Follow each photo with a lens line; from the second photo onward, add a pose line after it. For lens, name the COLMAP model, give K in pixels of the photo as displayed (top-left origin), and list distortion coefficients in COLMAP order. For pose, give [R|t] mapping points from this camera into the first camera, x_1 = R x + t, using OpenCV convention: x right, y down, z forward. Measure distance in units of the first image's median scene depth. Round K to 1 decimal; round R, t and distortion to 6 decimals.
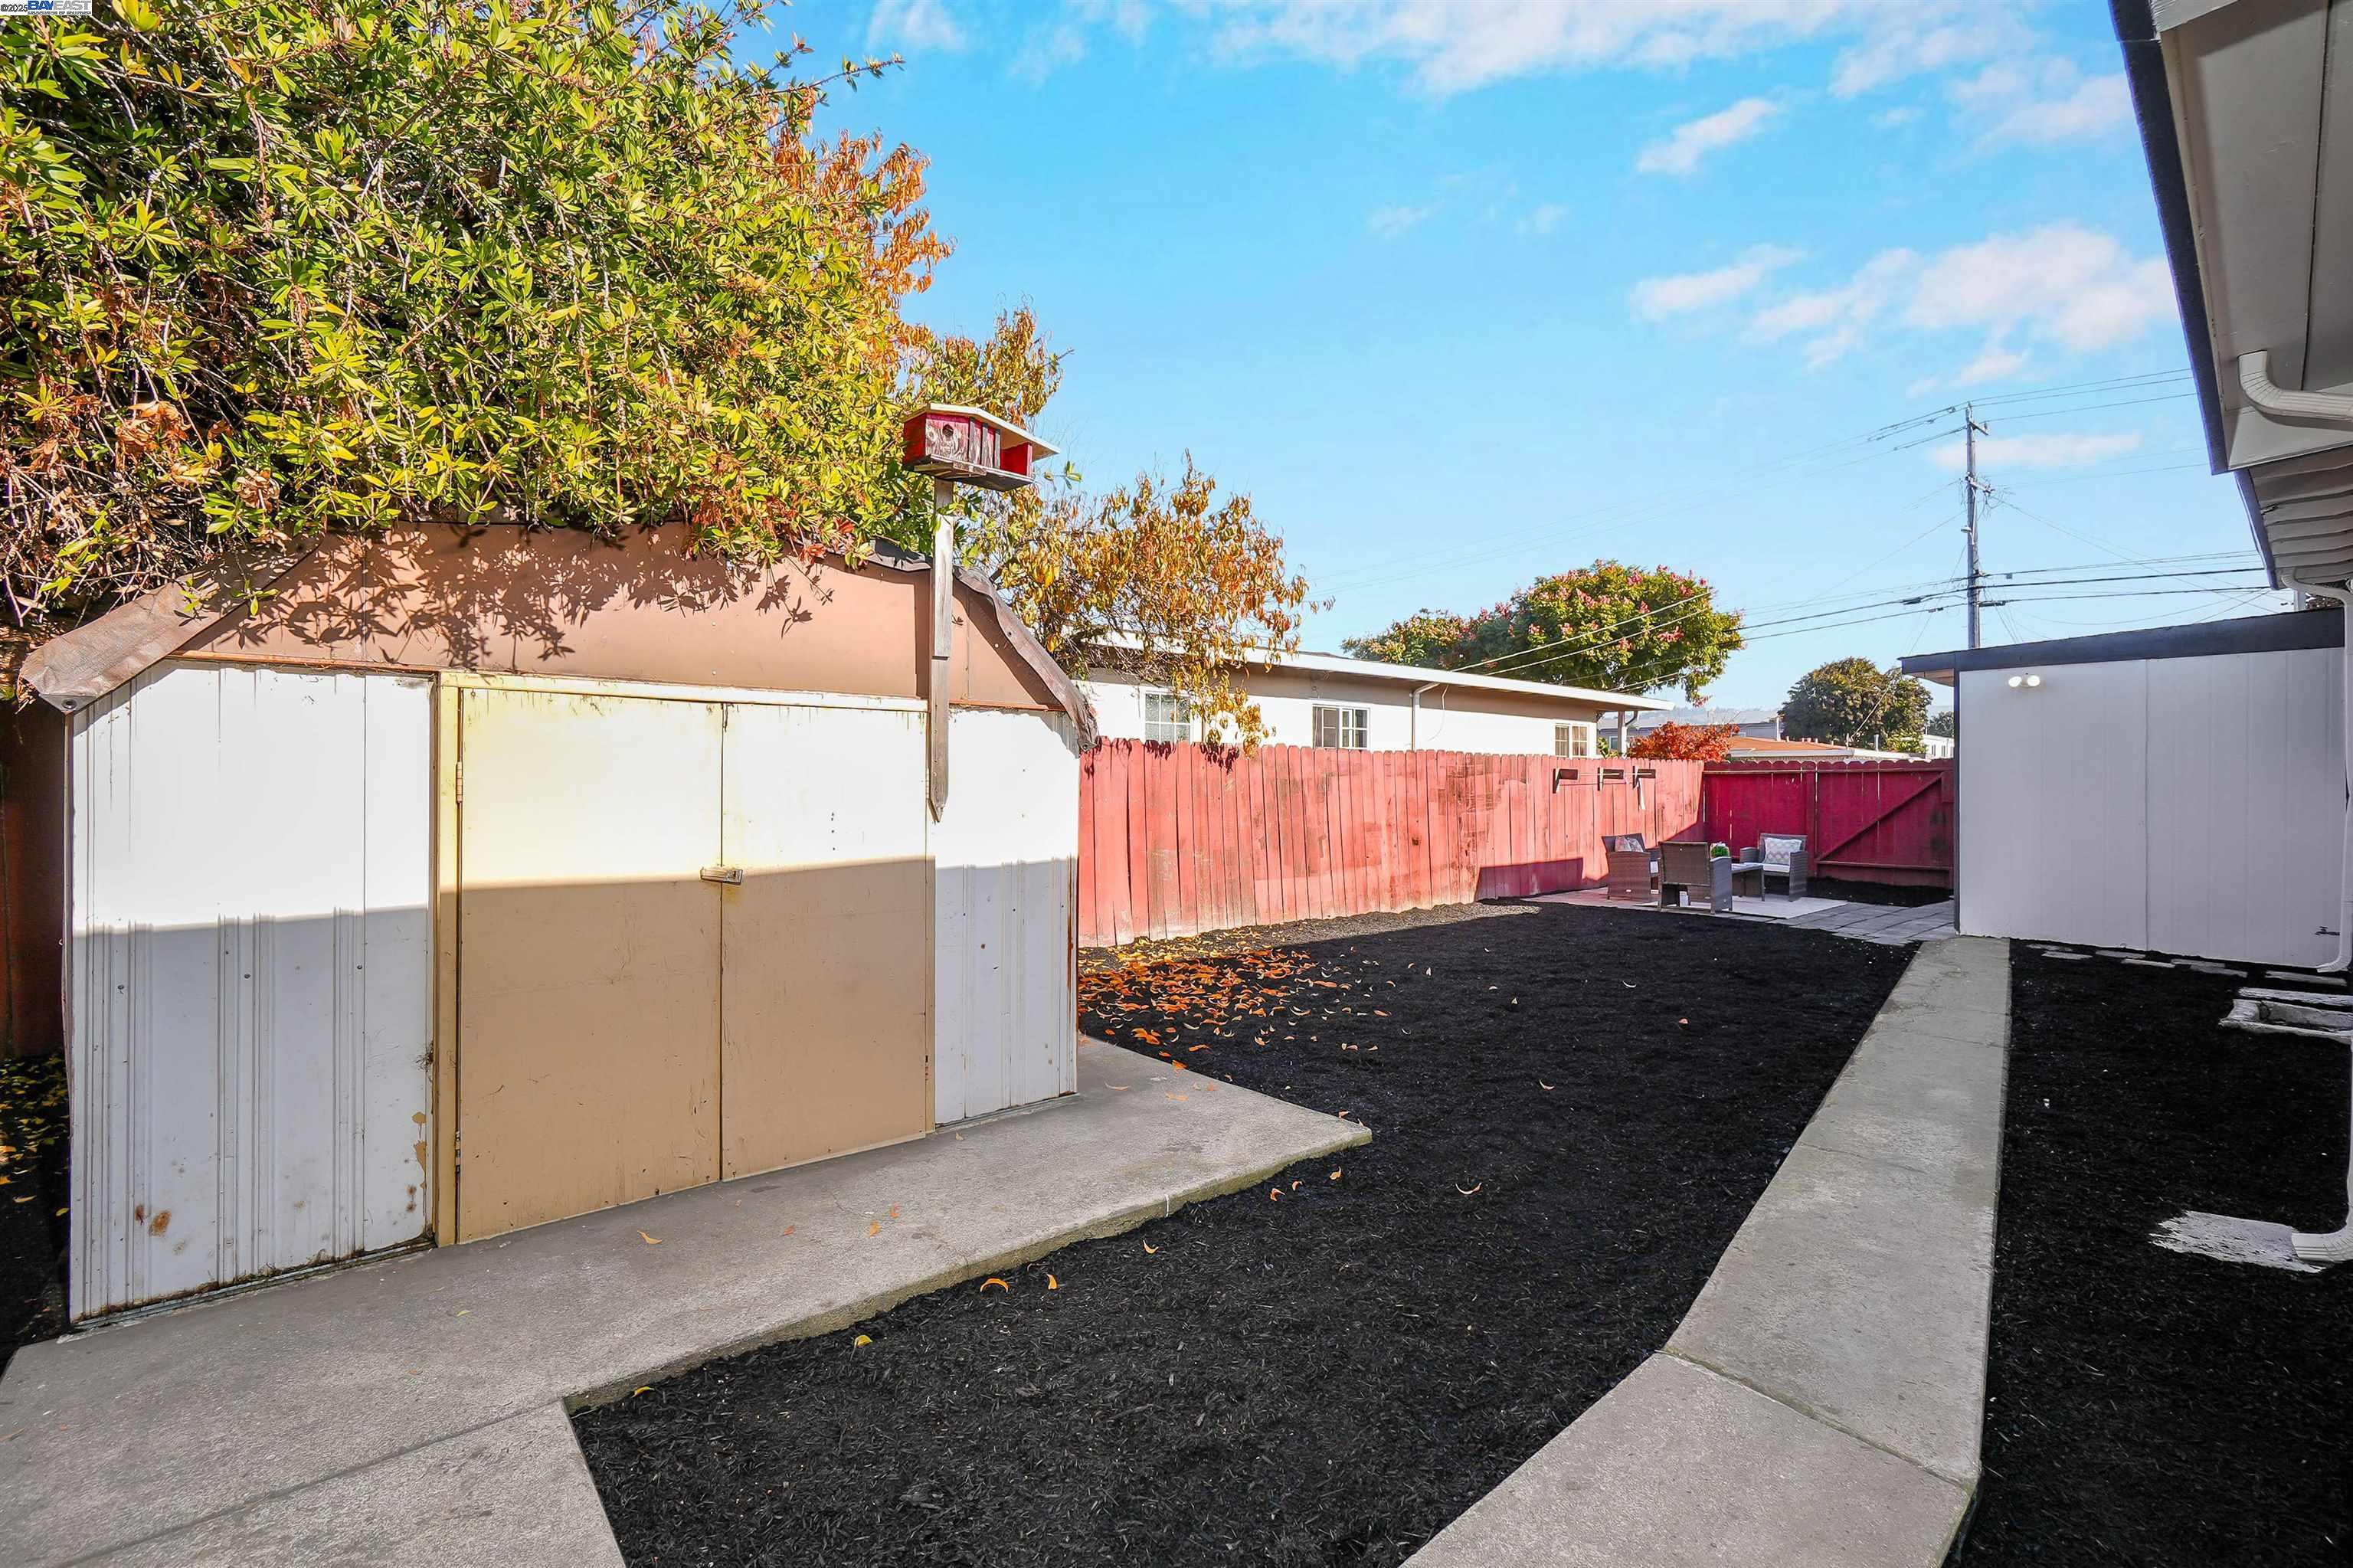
lens RADIAL K [[1020.8, 0, 1122.6], [0, 1020.8, 782.7], [0, 0, 1]] dist [-0.011545, 0.000040]
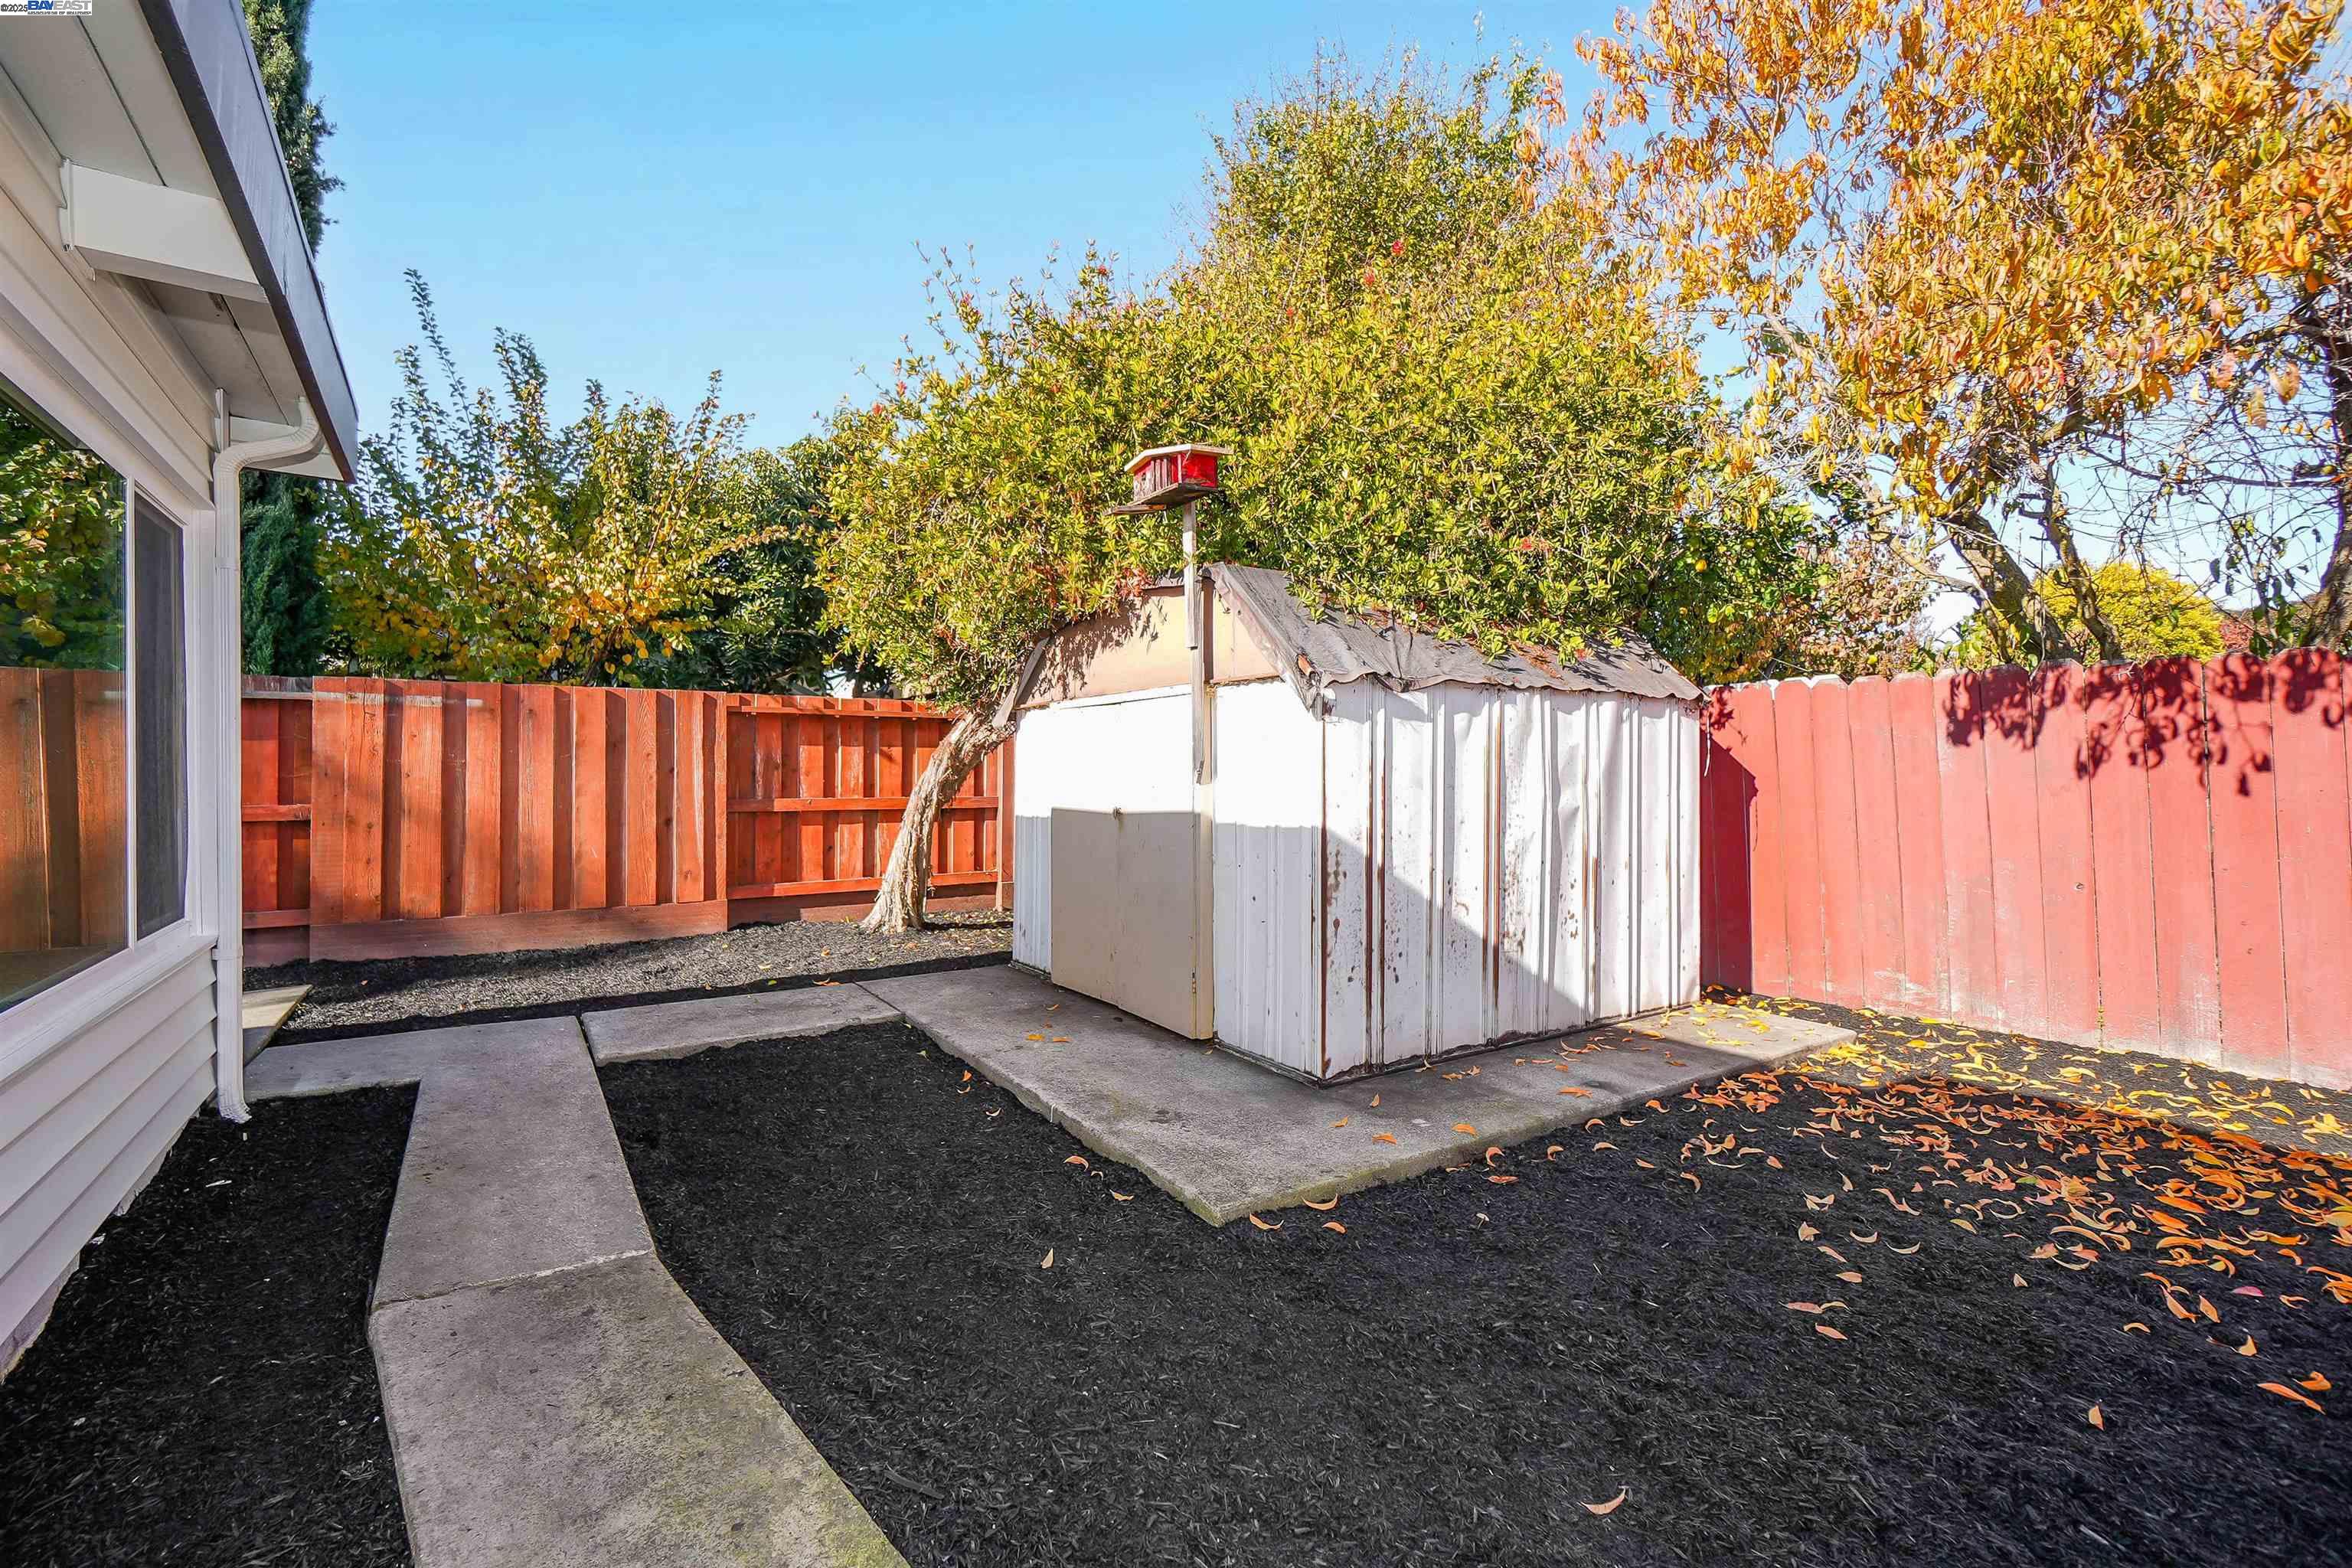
lens RADIAL K [[1020.4, 0, 1176.2], [0, 1020.4, 772.5], [0, 0, 1]] dist [-0.011545, 0.000040]
pose [[-0.108114, 0.001607, -0.994137, 1.034673], [0.006438, 0.999979, 0.000916, 0.023801], [0.994118, -0.006301, -0.108122, 1.112932]]
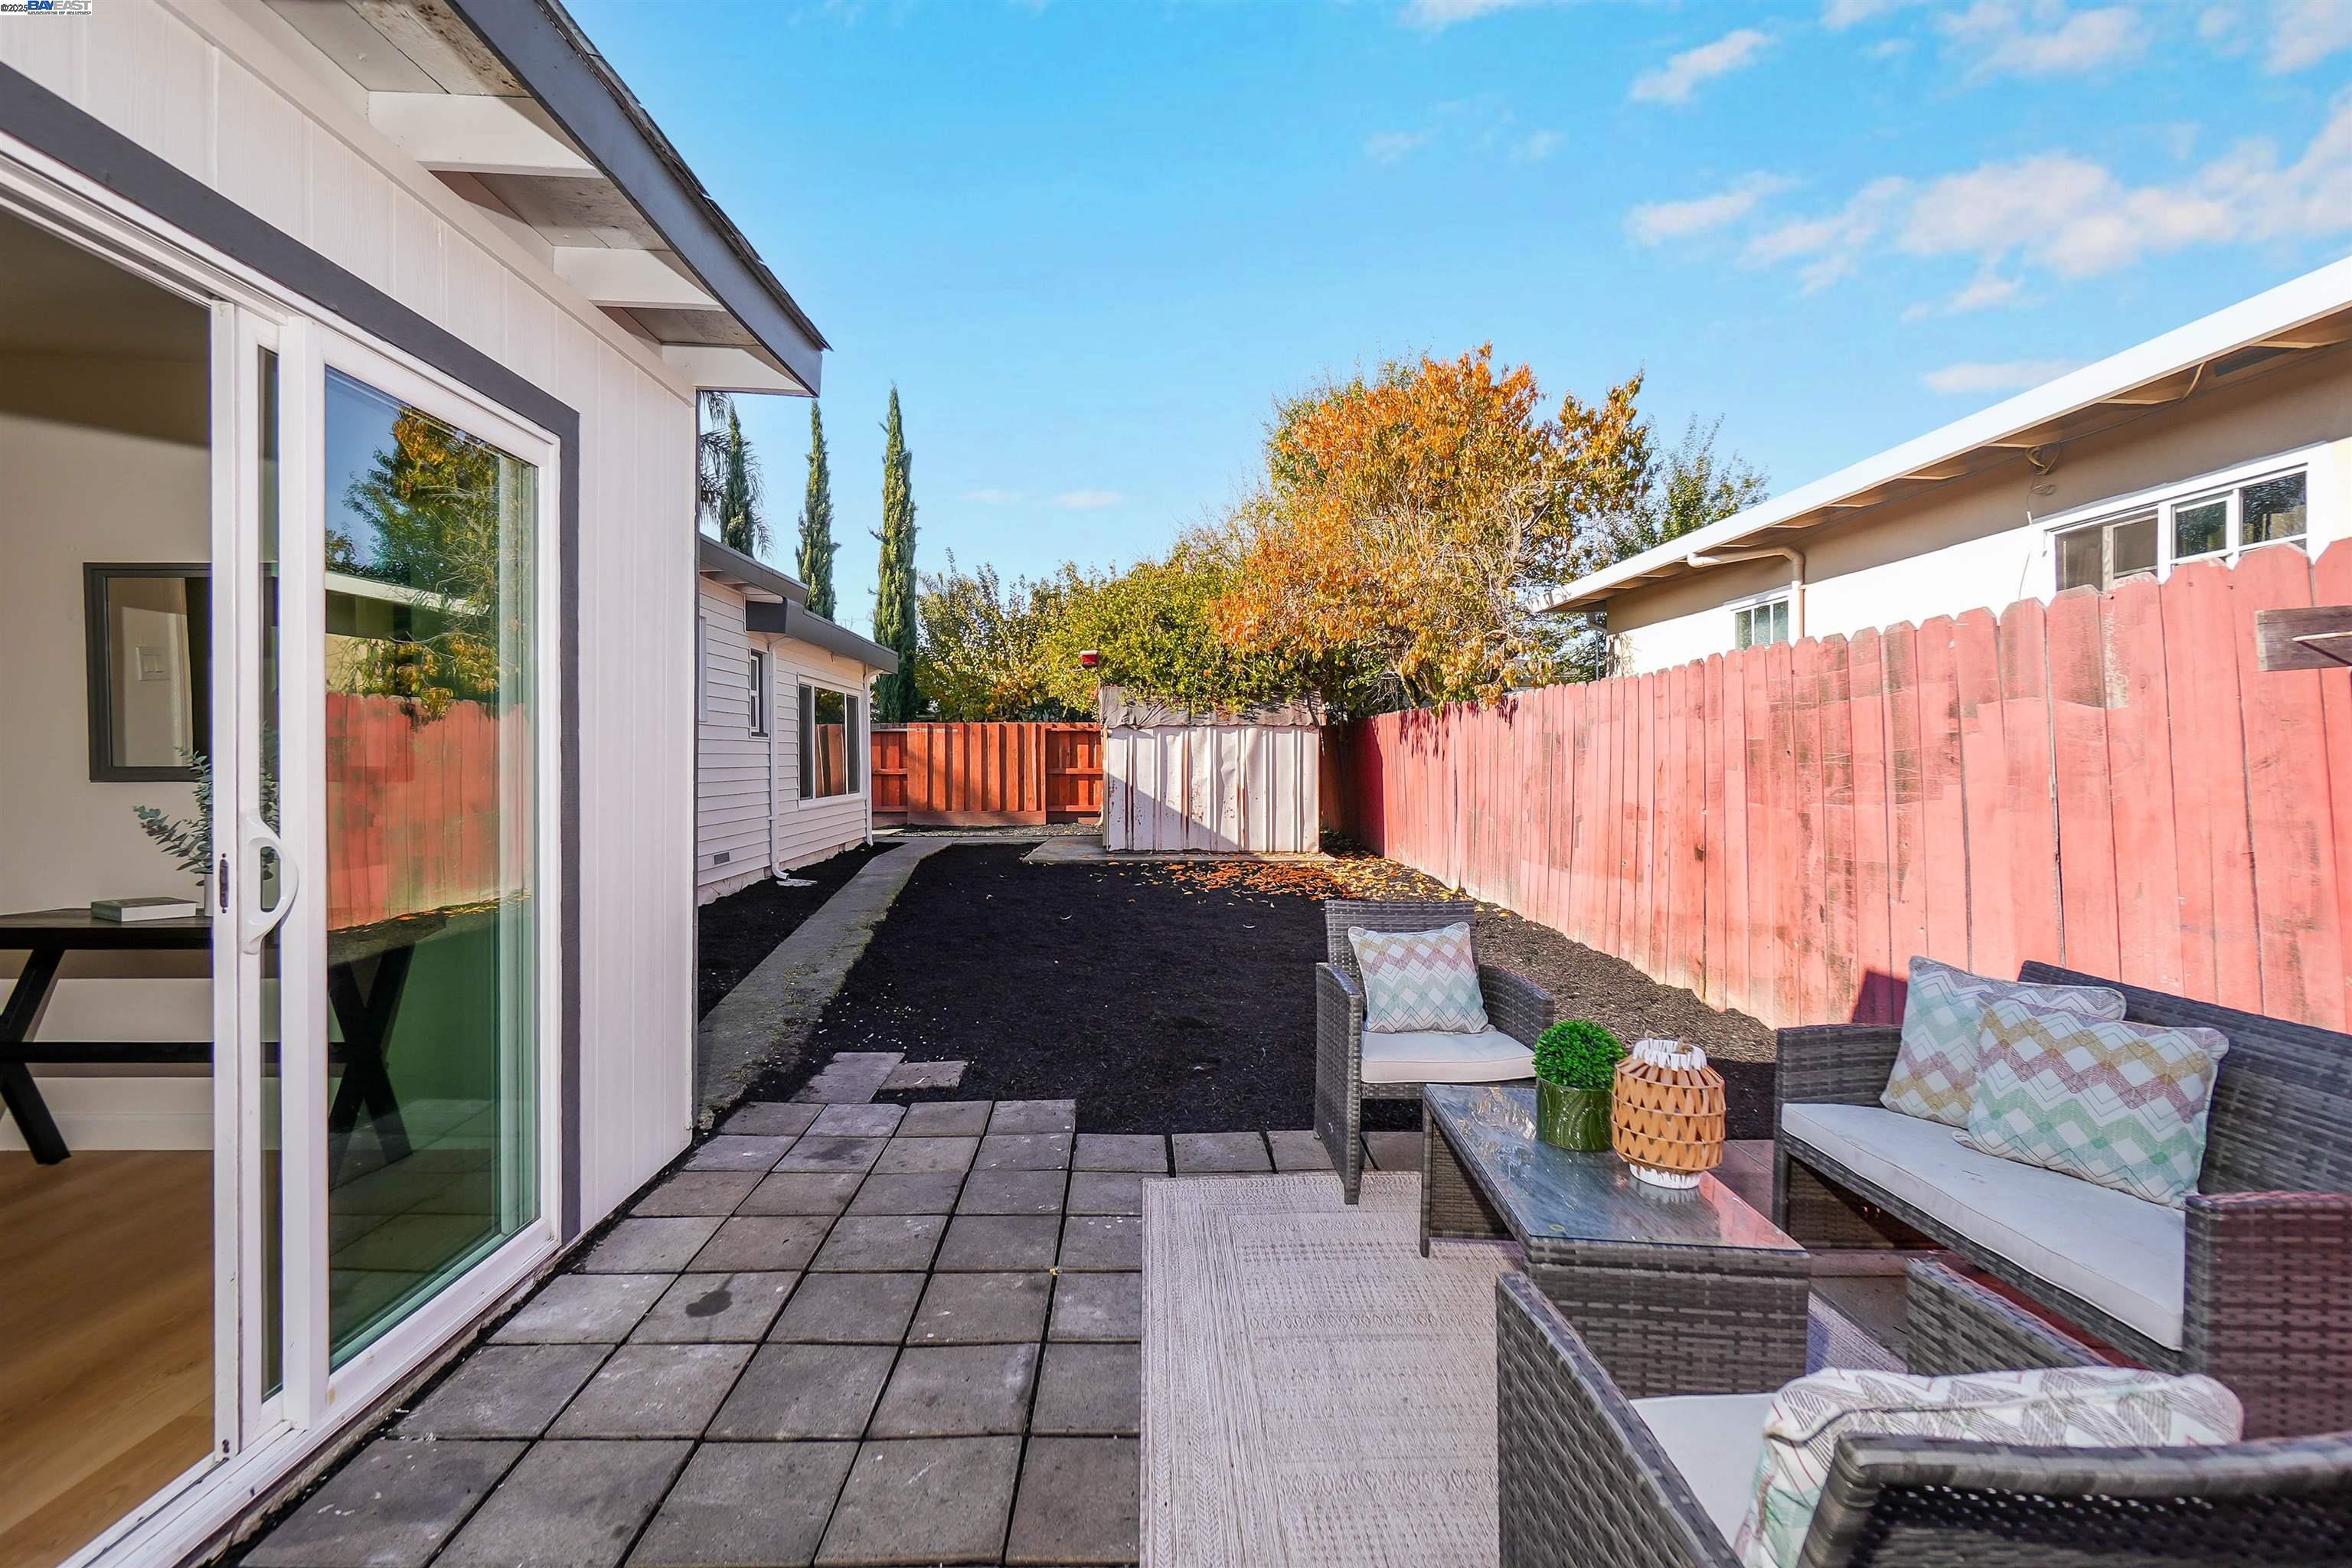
lens RADIAL K [[1020.4, 0, 1164.1], [0, 1020.4, 764.1], [0, 0, 1]] dist [-0.011545, 0.000040]
pose [[-0.616403, 0.006454, -0.787404, 2.756569], [0.006399, 0.999974, 0.003187, 0.046135], [0.787405, -0.003074, -0.616428, 3.729242]]
